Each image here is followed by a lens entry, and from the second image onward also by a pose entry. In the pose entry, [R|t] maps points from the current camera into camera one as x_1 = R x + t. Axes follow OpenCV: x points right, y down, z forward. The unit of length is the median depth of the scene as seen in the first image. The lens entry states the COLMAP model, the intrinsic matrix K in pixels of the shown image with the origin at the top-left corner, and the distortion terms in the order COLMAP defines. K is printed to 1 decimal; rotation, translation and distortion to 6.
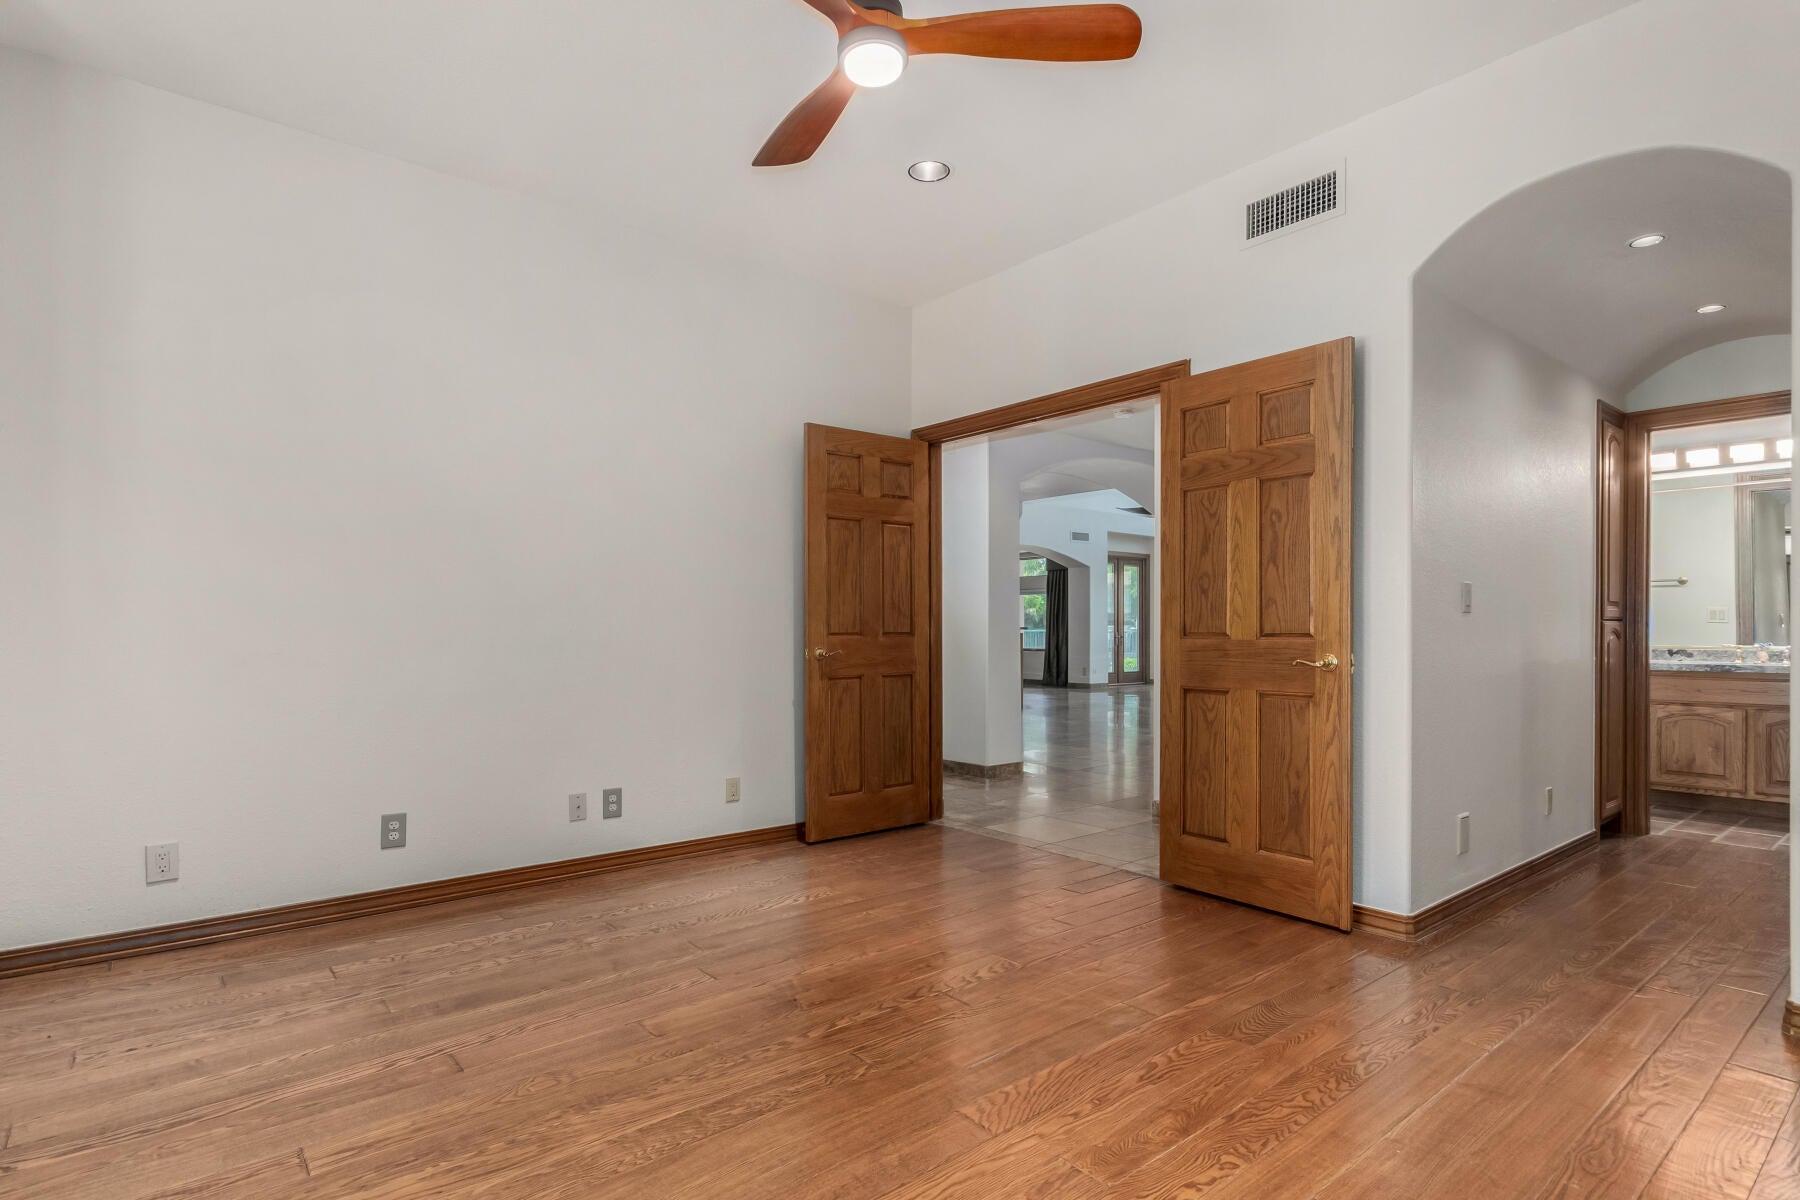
lens RADIAL K [[919.4, 0, 909.8], [0, 919.4, 634.4], [0, 0, 1]] dist [0.001564, -0.001928]
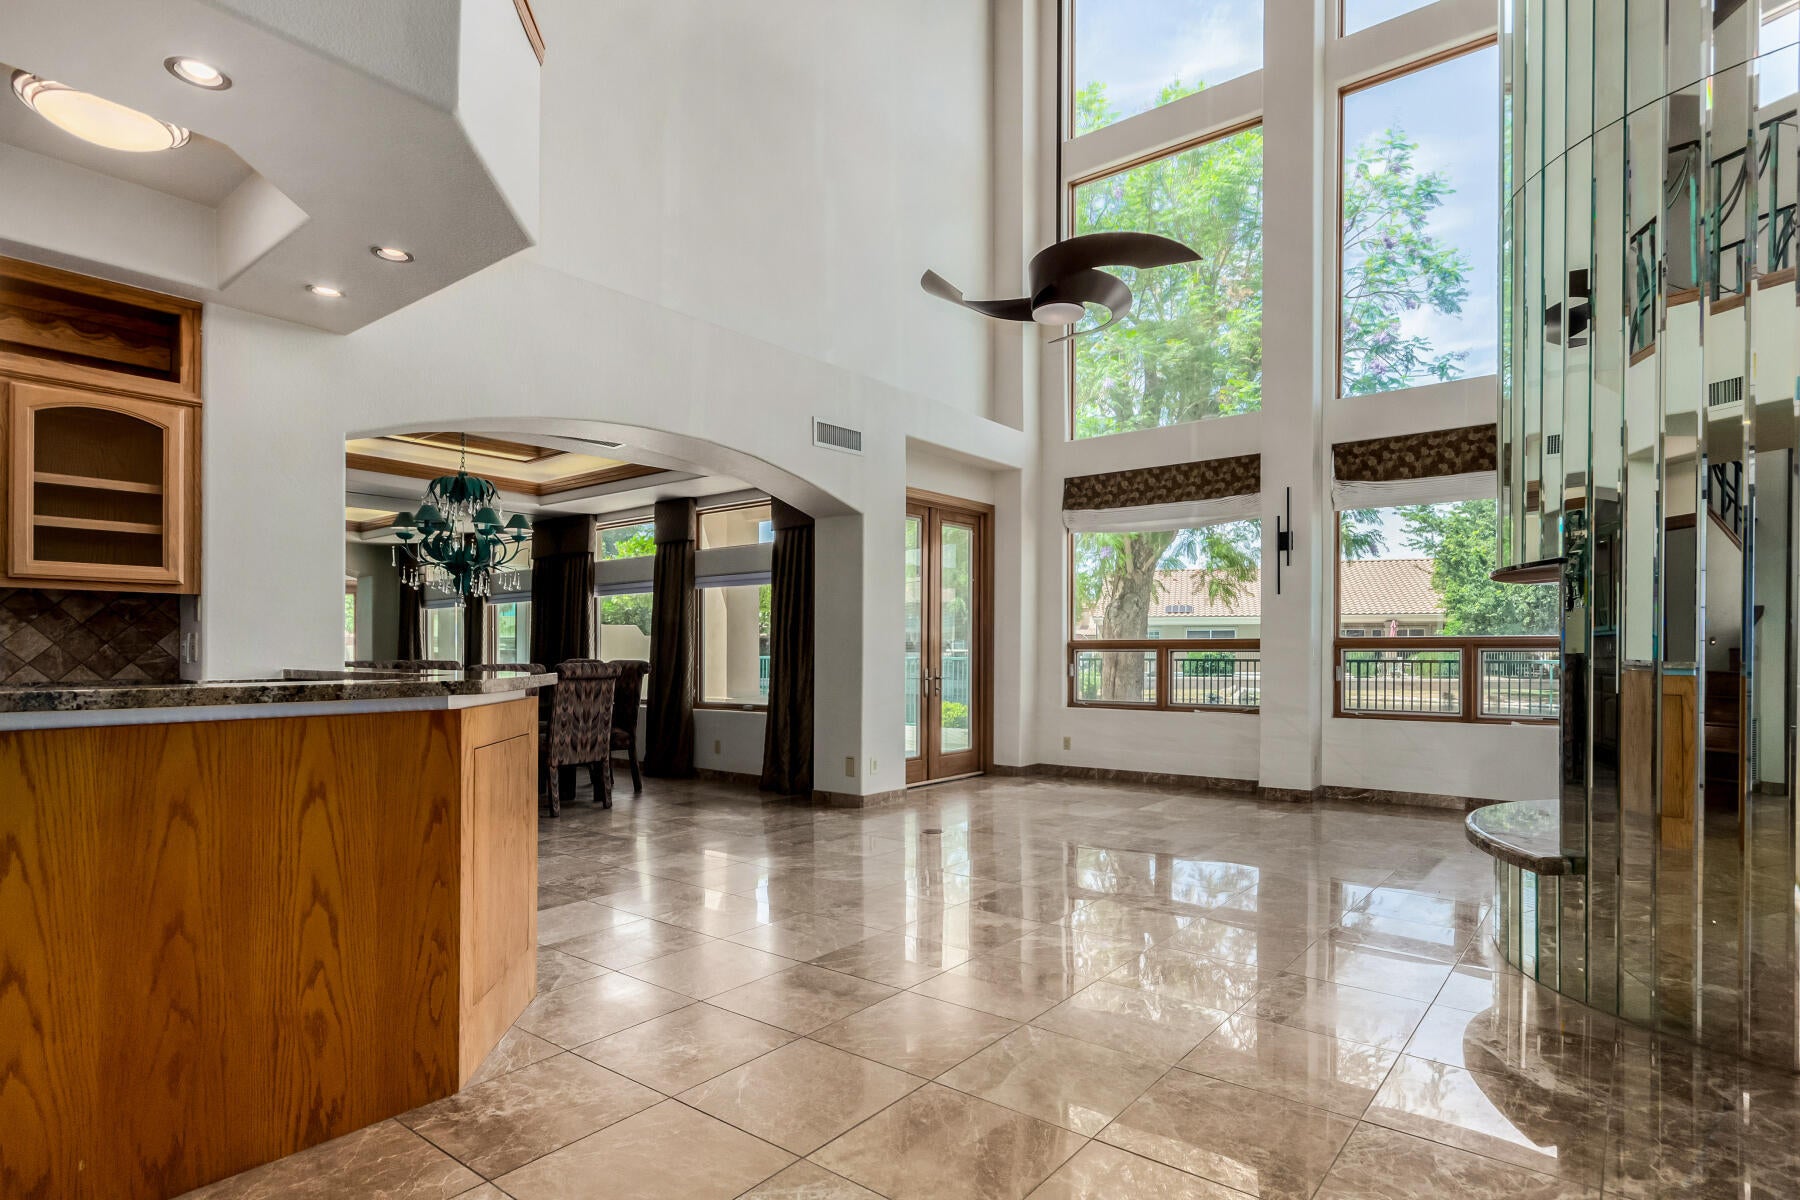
lens RADIAL K [[923.8, 0, 911.2], [0, 923.8, 652.7], [0, 0, 1]] dist [0.001362, -0.000201]
pose [[0.980854, 0.001424, 0.194737, 0.128594], [-0.002464, 0.999984, 0.005099, -0.013217], [-0.194727, -0.005482, 0.980842, 0.552661]]
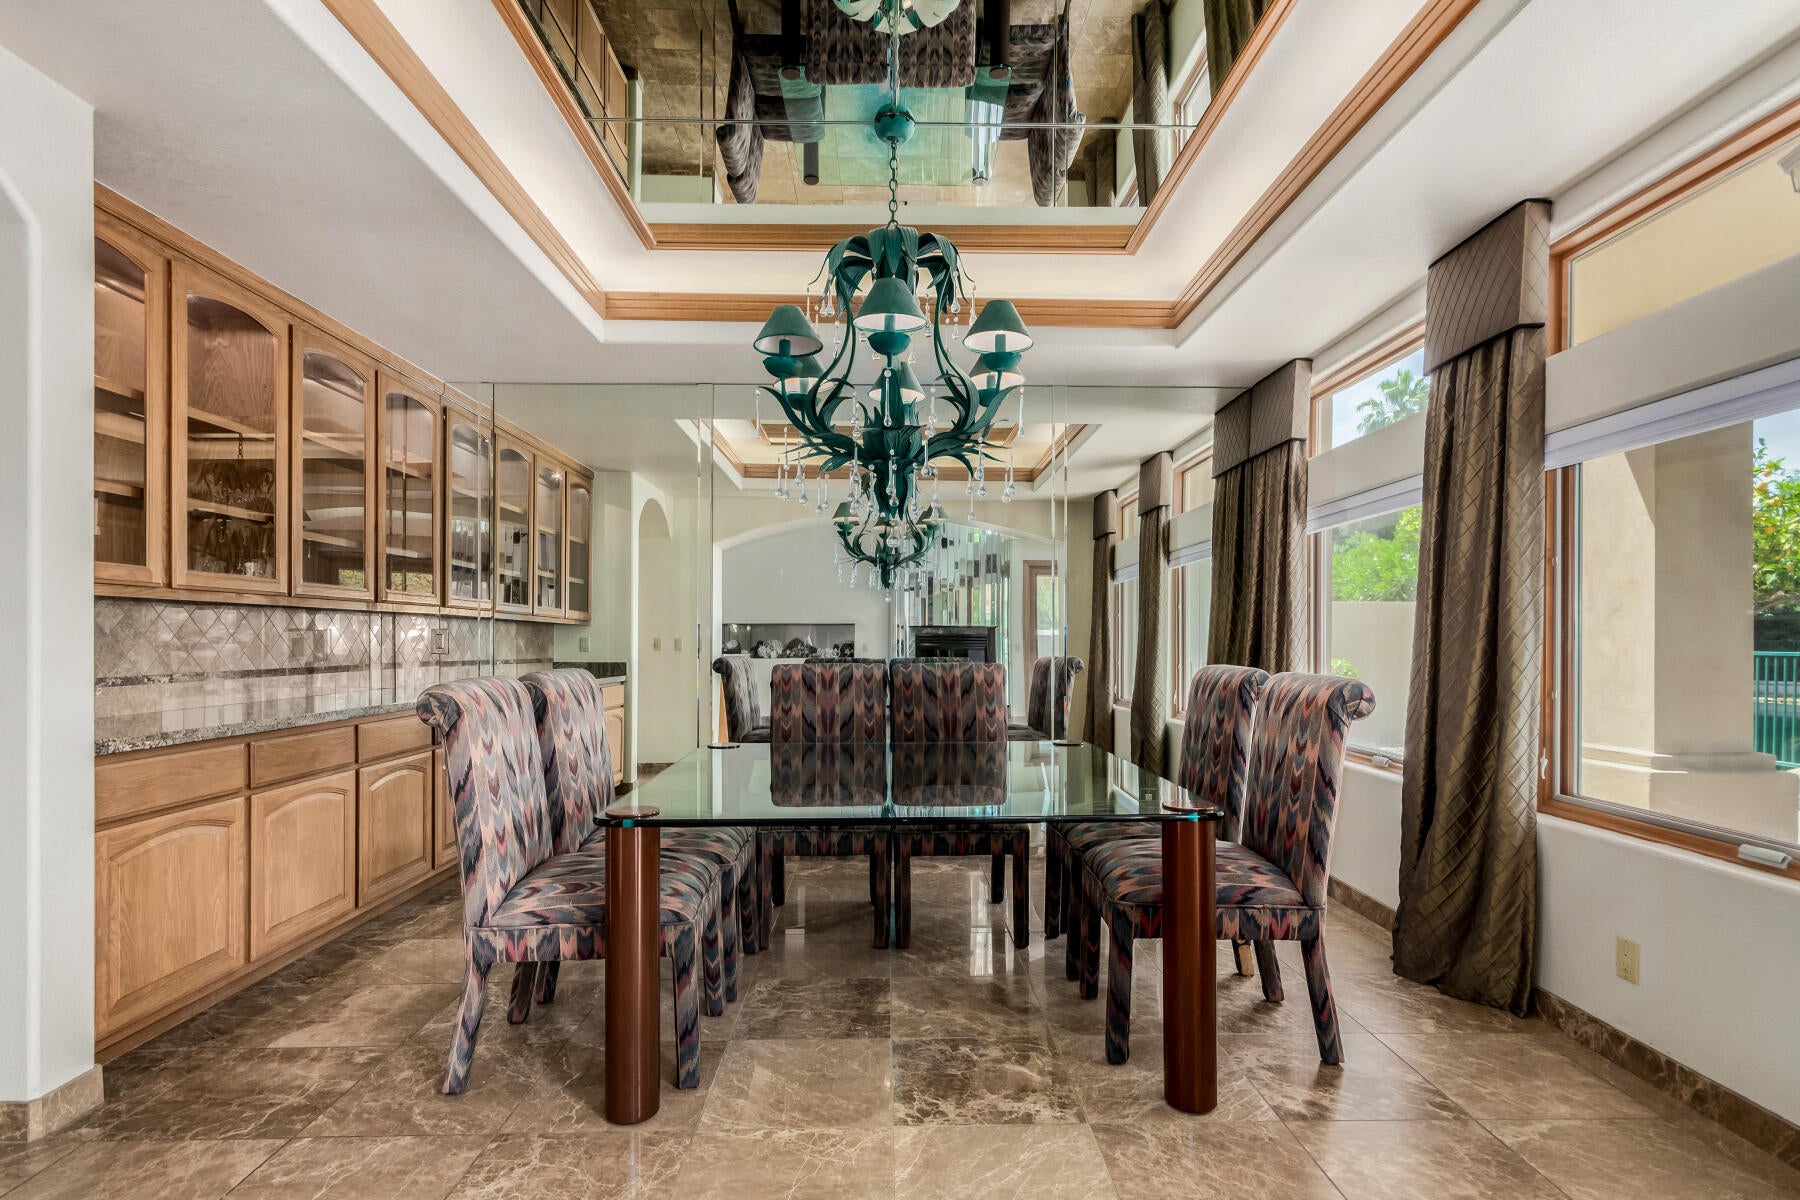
lens RADIAL K [[919.4, 0, 909.8], [0, 919.4, 634.4], [0, 0, 1]] dist [0.001564, -0.001928]
pose [[0.774092, 0.000243, -0.633073, 0.127703], [0.001136, 0.999998, 0.001773, -0.014424], [0.633072, -0.002092, 0.774090, 0.883080]]
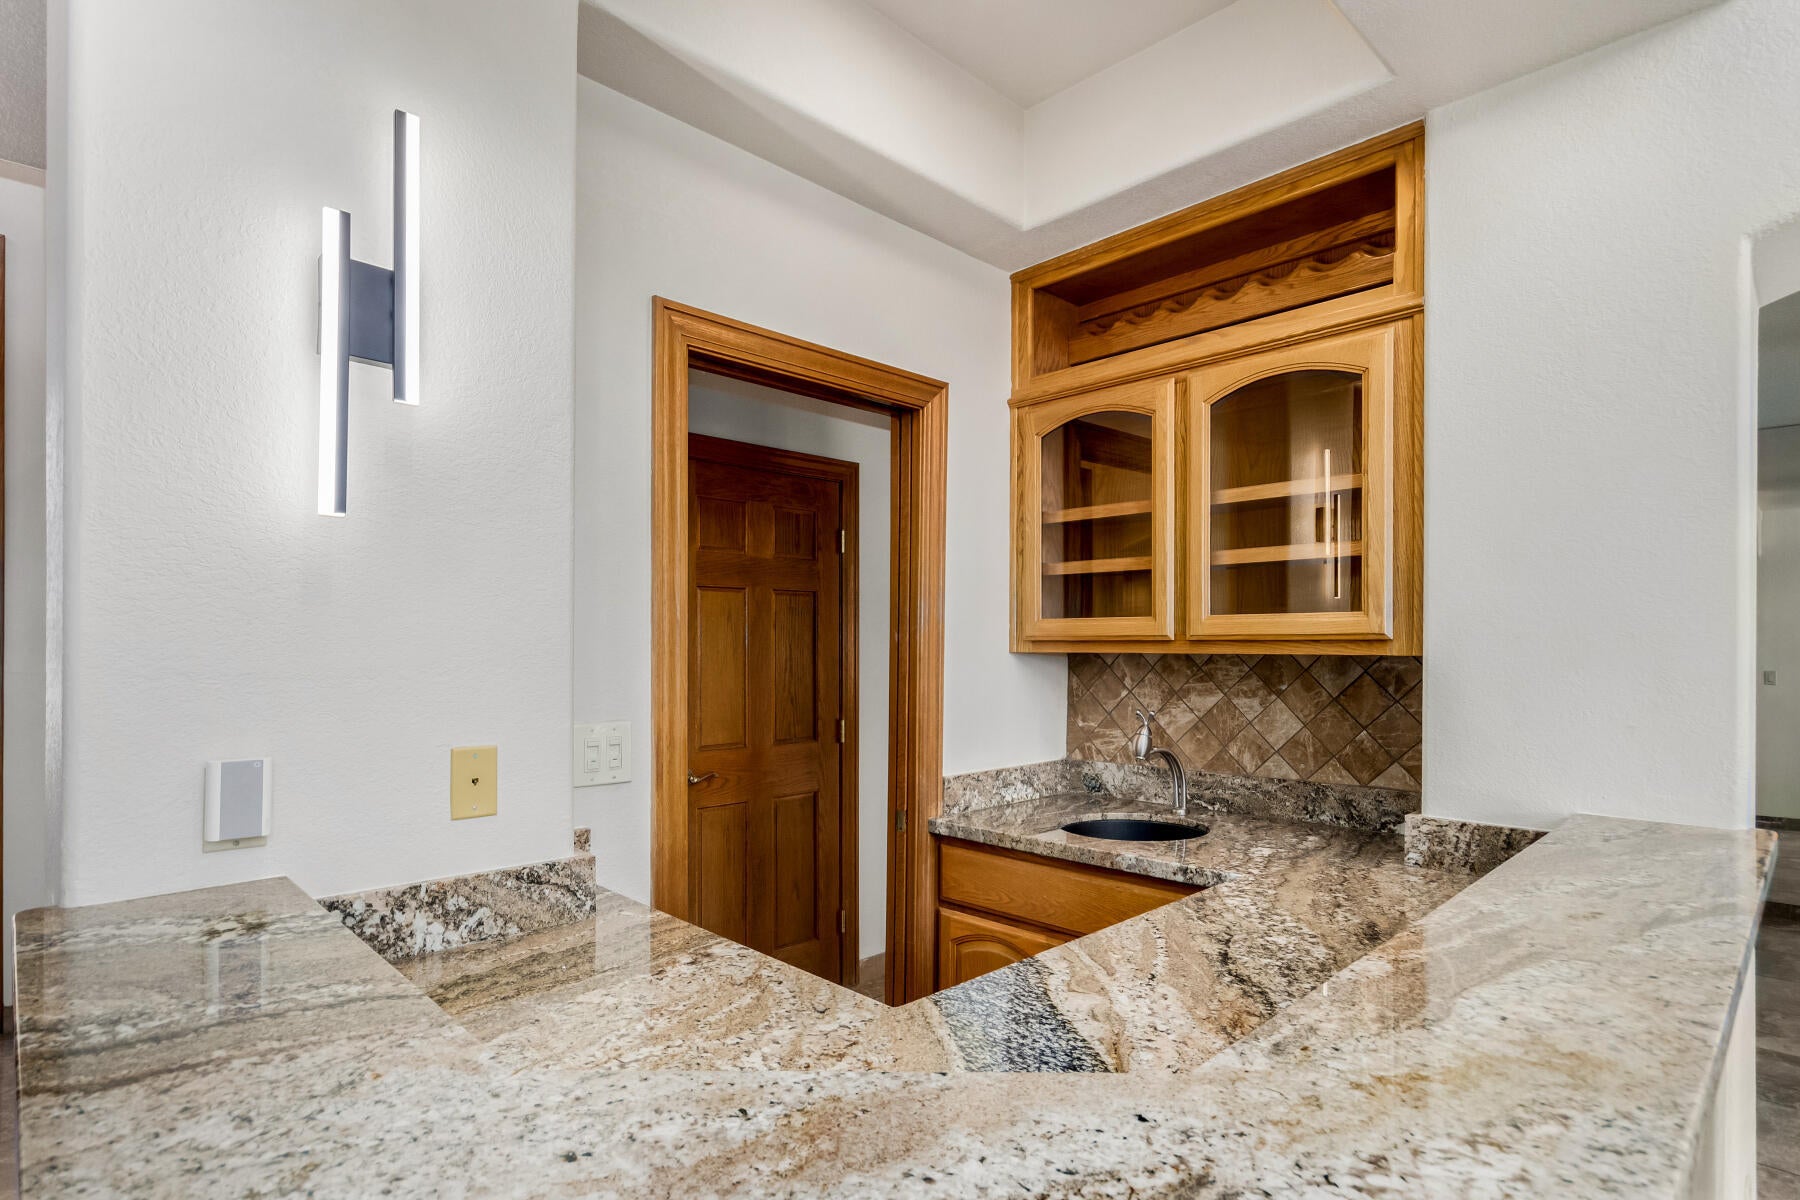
lens RADIAL K [[919.4, 0, 909.8], [0, 919.4, 634.4], [0, 0, 1]] dist [0.001564, -0.001928]
pose [[0.073103, -0.005655, -0.997308, 0.118738], [0.000878, 0.999984, -0.005606, -0.028622], [0.997324, -0.000466, 0.073107, 0.737550]]
